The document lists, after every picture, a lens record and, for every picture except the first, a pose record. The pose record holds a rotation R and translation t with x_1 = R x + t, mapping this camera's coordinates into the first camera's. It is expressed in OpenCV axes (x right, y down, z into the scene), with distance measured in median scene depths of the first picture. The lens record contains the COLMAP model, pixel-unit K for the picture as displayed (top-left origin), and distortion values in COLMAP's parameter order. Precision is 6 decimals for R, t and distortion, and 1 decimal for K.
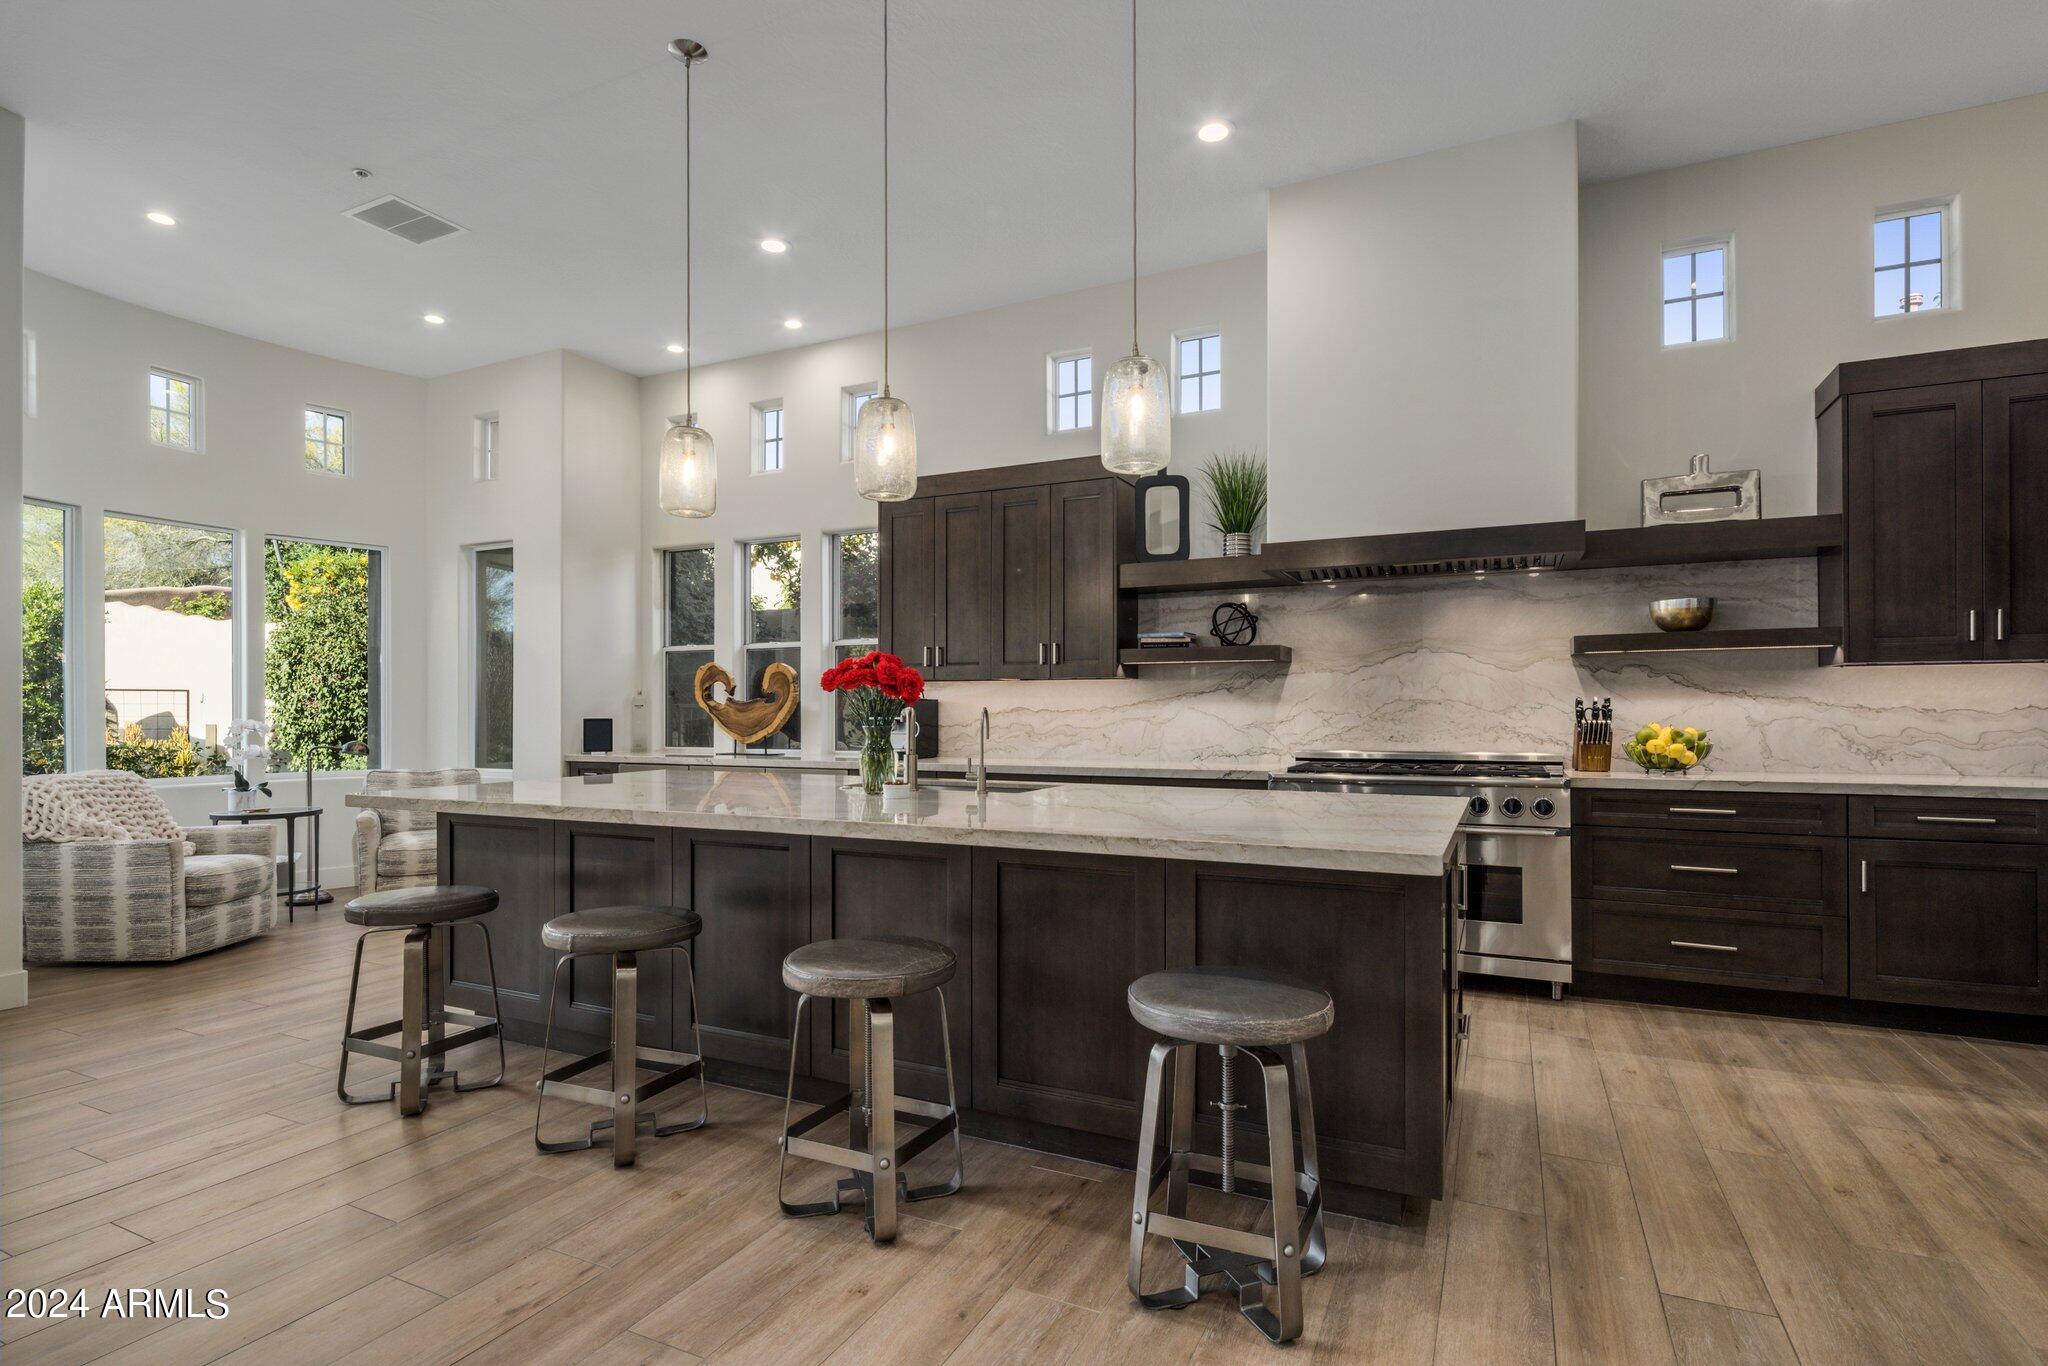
lens RADIAL K [[996.2, 0, 1027.9], [0, 996.2, 703.1], [0, 0, 1]] dist [-0.001657, -0.002922]
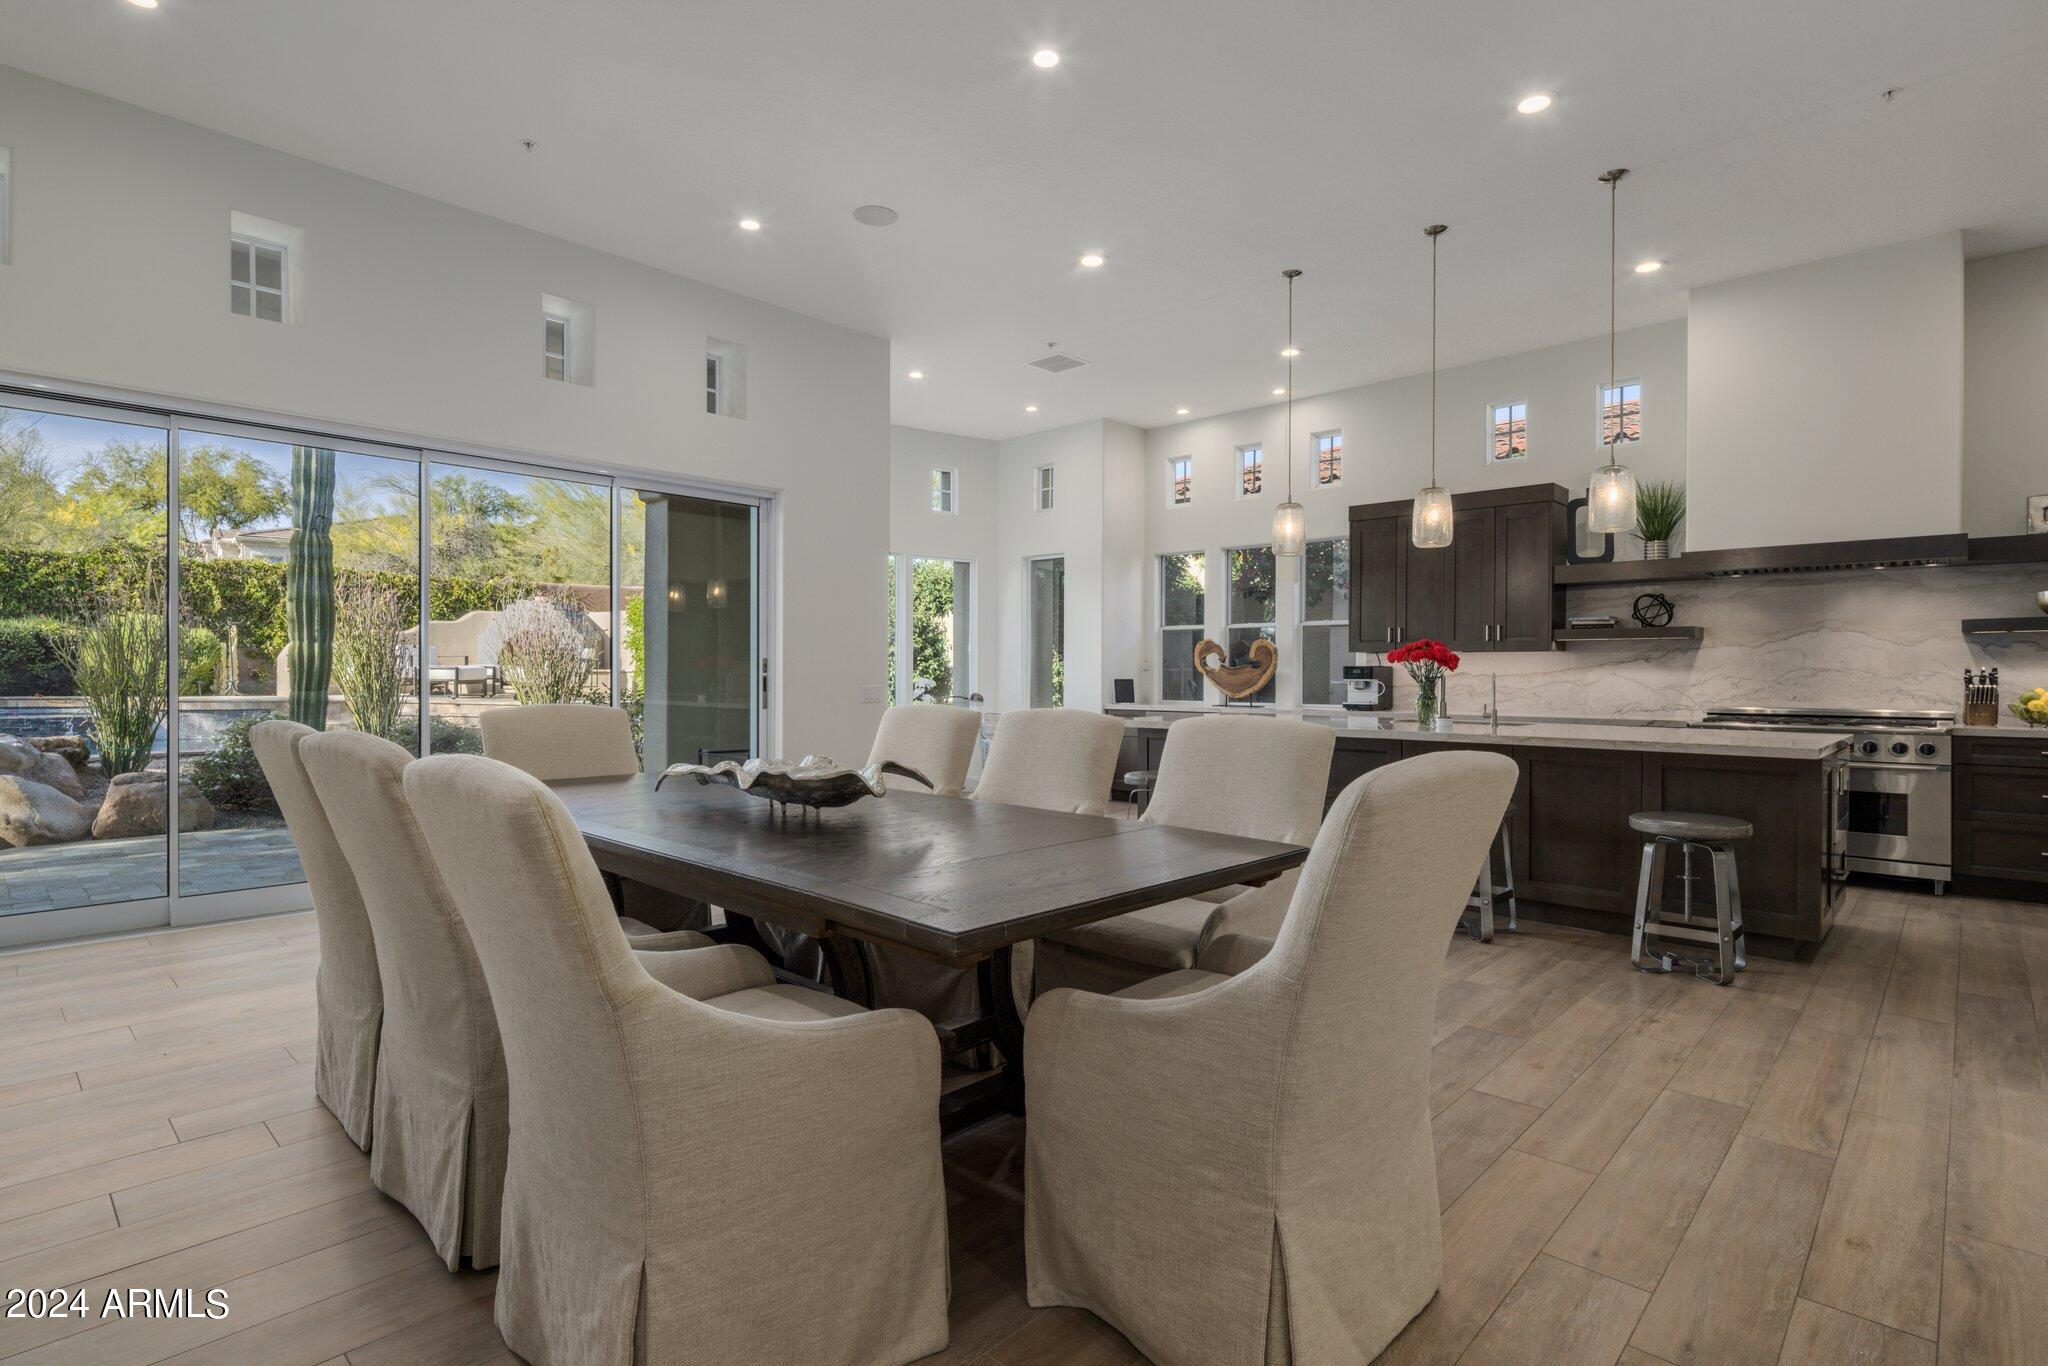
lens RADIAL K [[996.2, 0, 1024.5], [0, 996.2, 672.8], [0, 0, 1]] dist [-0.001657, -0.002922]
pose [[0.950999, 0.004929, -0.309156, -0.184041], [-0.003068, 0.999974, 0.006505, -0.002818], [0.309180, -0.005238, 0.950989, -0.529374]]
